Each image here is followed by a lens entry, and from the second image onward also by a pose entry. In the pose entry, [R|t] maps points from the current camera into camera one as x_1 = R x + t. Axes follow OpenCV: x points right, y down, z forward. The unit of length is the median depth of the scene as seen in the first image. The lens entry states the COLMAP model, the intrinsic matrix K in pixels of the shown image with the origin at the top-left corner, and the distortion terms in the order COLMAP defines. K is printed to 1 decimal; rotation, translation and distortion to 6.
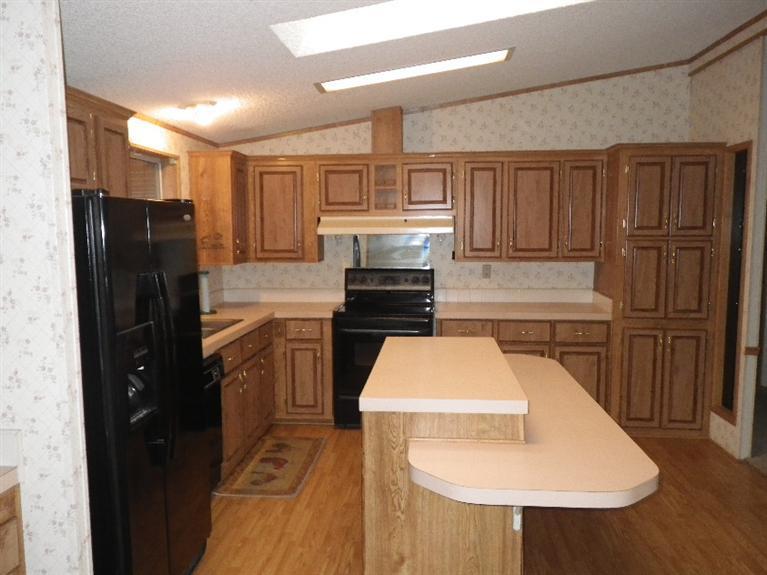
lens RADIAL K [[635.5, 0, 383.5], [0, 635.5, 287.5], [0, 0, 1]] dist [0.003419, 0.004697]
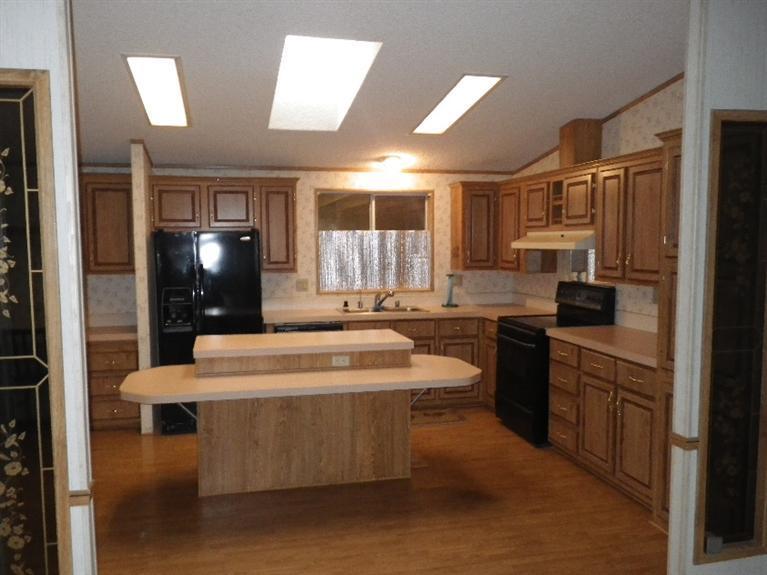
lens RADIAL K [[623.5, 0, 383.5], [0, 623.5, 287.5], [0, 0, 1]] dist [0.003984, 0.002689]
pose [[0.315693, 0.067063, -0.946488, 0.918525], [-0.115192, 0.992830, 0.031925, -0.025124], [0.941843, 0.098950, 0.321155, 0.458392]]
